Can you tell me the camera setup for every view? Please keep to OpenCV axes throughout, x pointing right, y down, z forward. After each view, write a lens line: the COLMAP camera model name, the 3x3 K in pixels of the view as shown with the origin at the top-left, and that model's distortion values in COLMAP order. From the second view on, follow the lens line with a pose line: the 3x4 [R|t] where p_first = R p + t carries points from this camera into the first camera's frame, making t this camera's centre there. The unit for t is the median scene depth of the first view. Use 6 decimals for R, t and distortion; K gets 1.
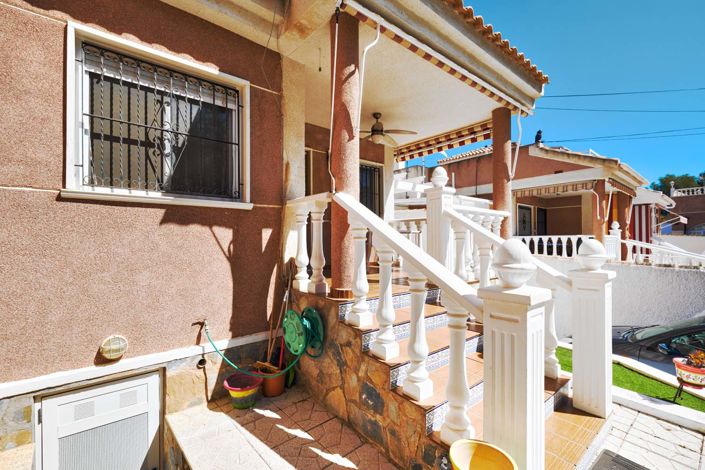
lens RADIAL K [[320.0, 0, 351.1], [0, 320.0, 239.0], [0, 0, 1]] dist [-0.000138, -0.000174]
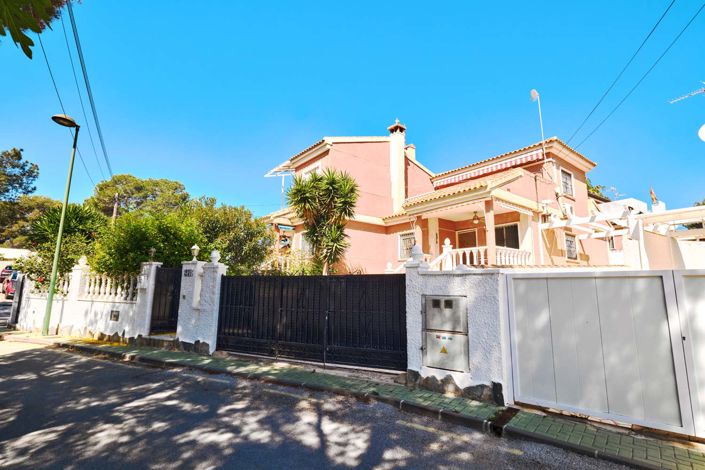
lens RADIAL K [[343.0, 0, 351.0], [0, 343.0, 235.6], [0, 0, 1]] dist [-0.001965, -0.004281]
pose [[-0.047695, -0.156247, -0.986566, 4.787623], [-0.003947, 0.987712, -0.156238, 0.362765], [0.998854, -0.003557, -0.047726, 0.301663]]
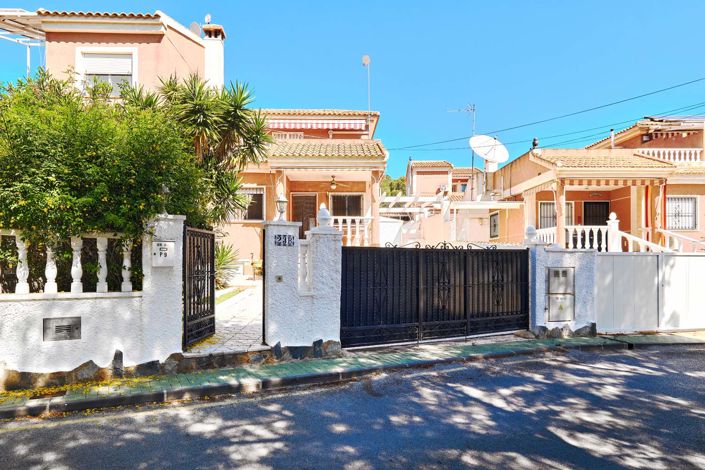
lens RADIAL K [[447.5, 0, 342.8], [0, 447.5, 263.6], [0, 0, 1]] dist [0.001814, -0.000843]
pose [[0.773605, 0.006800, -0.633631, 3.788109], [0.001693, 0.999917, 0.012797, 0.326396], [0.633666, -0.010973, 0.773529, -2.472154]]
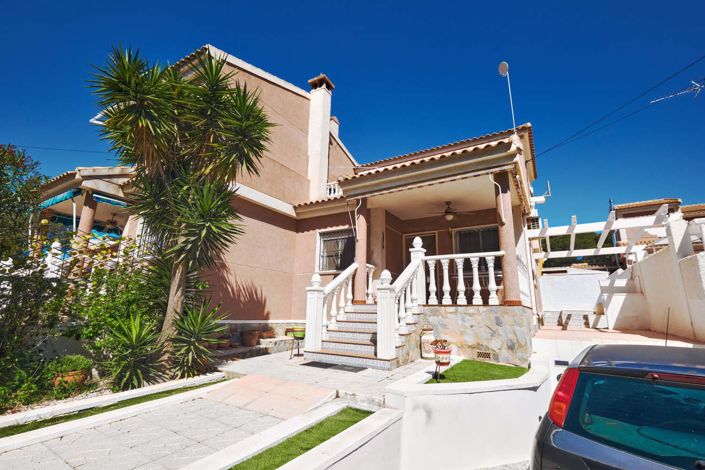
lens RADIAL K [[325.0, 0, 347.9], [0, 325.0, 234.8], [0, 0, 1]] dist [-0.000127, 0.000633]
pose [[0.309669, -0.213883, -0.926477, 2.465570], [-0.016542, 0.973013, -0.230155, 0.257332], [0.950700, 0.086597, 0.297774, 0.106636]]
